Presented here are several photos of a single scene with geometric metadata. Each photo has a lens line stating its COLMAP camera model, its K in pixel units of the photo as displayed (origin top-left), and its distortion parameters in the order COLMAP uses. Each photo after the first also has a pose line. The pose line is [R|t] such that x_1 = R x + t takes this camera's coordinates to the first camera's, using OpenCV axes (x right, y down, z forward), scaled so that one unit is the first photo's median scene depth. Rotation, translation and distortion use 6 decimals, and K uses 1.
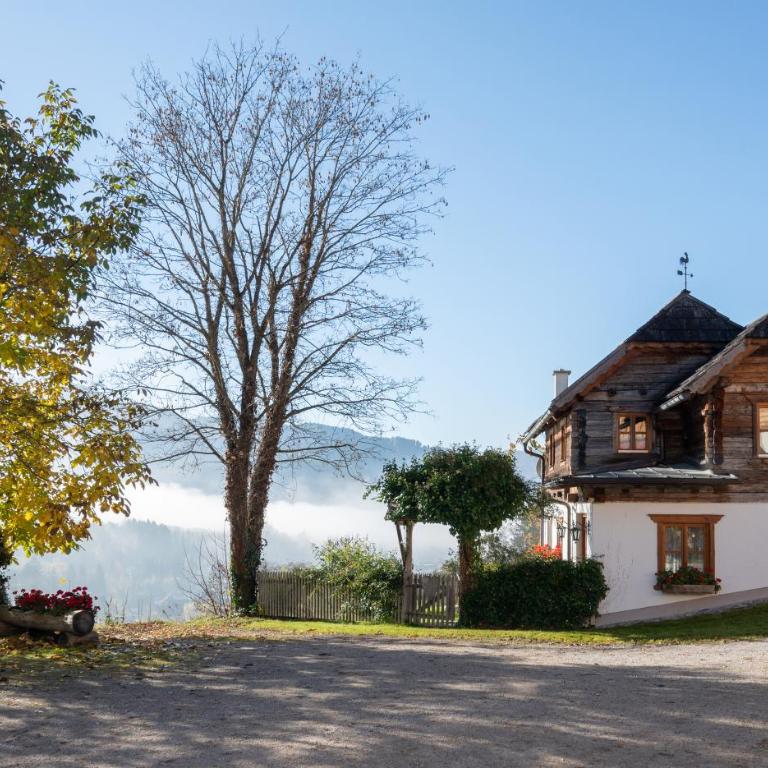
lens RADIAL K [[1788.2, 0, 384.0], [0, 1788.2, 384.0], [0, 0, 1]] dist [-0.037754, 0.031144]
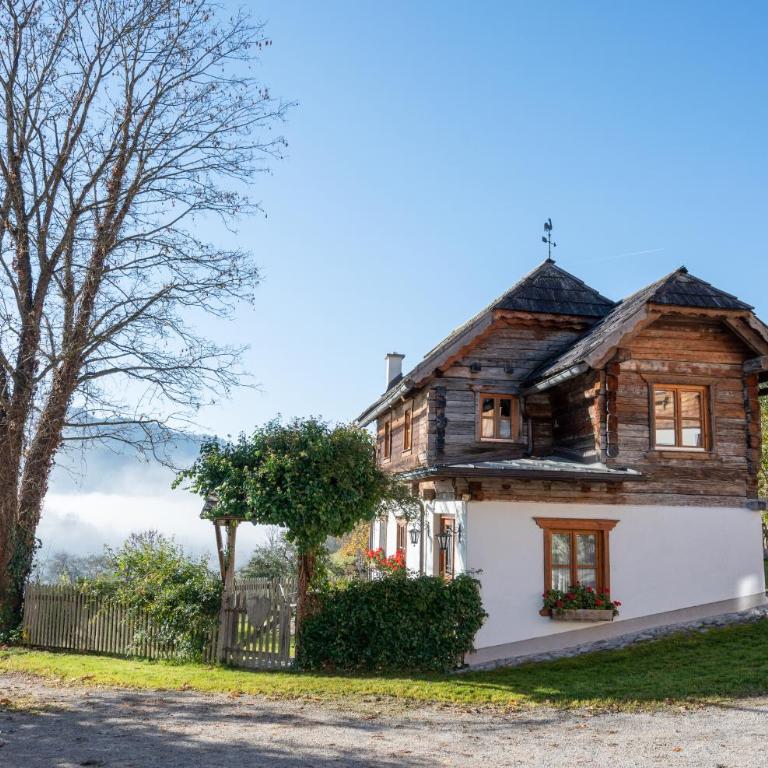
lens RADIAL K [[1384.3, 0, 383.9], [0, 1384.3, 215.3], [0, 0, 1]] dist [-0.005850, -0.077390]
pose [[0.989921, 0.050238, 0.132412, -0.005827], [-0.031840, 0.989980, -0.137572, 0.026197], [-0.137997, 0.131969, 0.981601, 0.380222]]
